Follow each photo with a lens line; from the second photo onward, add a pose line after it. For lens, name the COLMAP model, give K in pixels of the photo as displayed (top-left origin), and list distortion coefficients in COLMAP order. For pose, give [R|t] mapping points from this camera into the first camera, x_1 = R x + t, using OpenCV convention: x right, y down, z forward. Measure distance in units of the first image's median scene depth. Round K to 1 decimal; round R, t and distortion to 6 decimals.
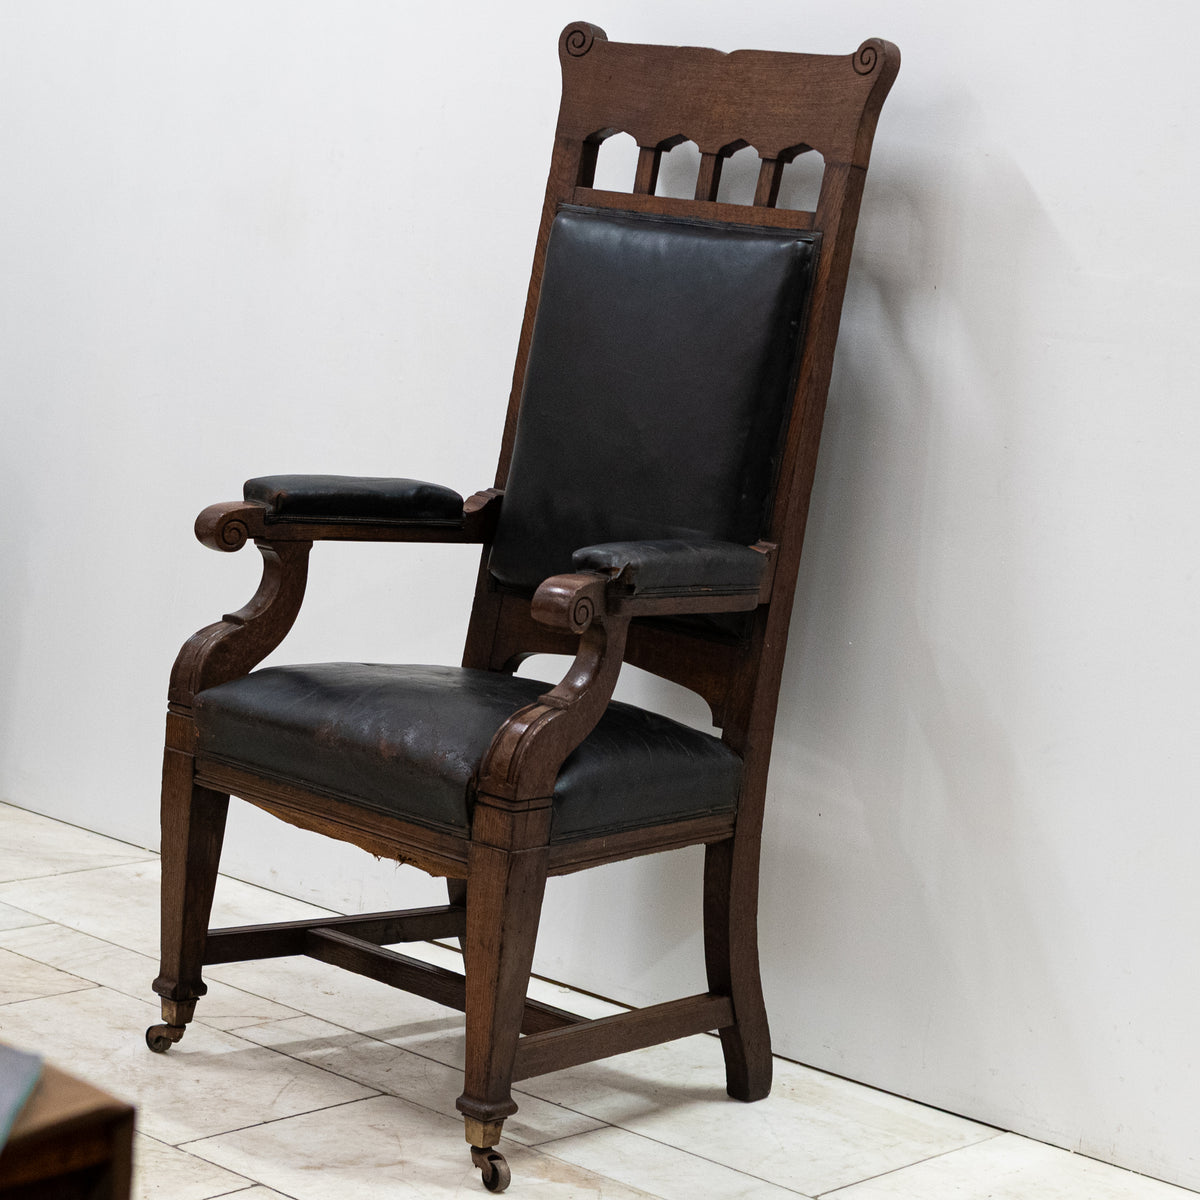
lens RADIAL K [[2808.4, 0, 654.8], [0, 2808.4, 597.8], [0, 0, 1]] dist [0.028925, -0.033503]
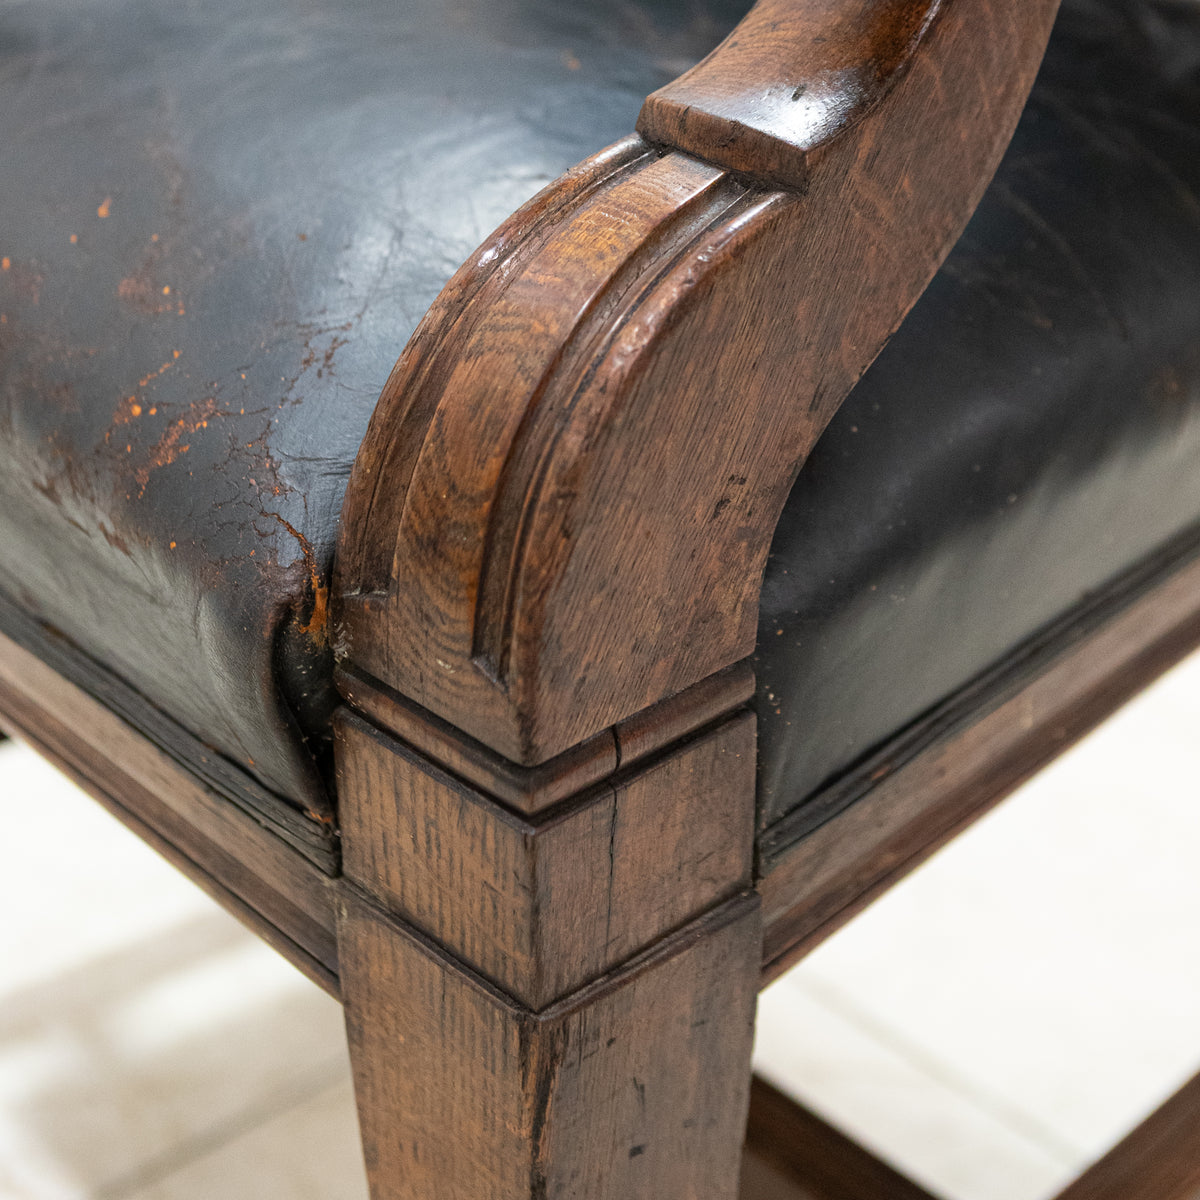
lens RADIAL K [[2689.5, 0, 600.0], [0, 2689.5, 600.0], [0, 0, 1]] dist [0.007357, -0.089820]
pose [[0.989766, -0.042607, -0.136192, -0.020410], [0.087451, 0.935275, 0.342947, 0.006314], [0.112765, -0.351347, 0.929430, 0.763858]]
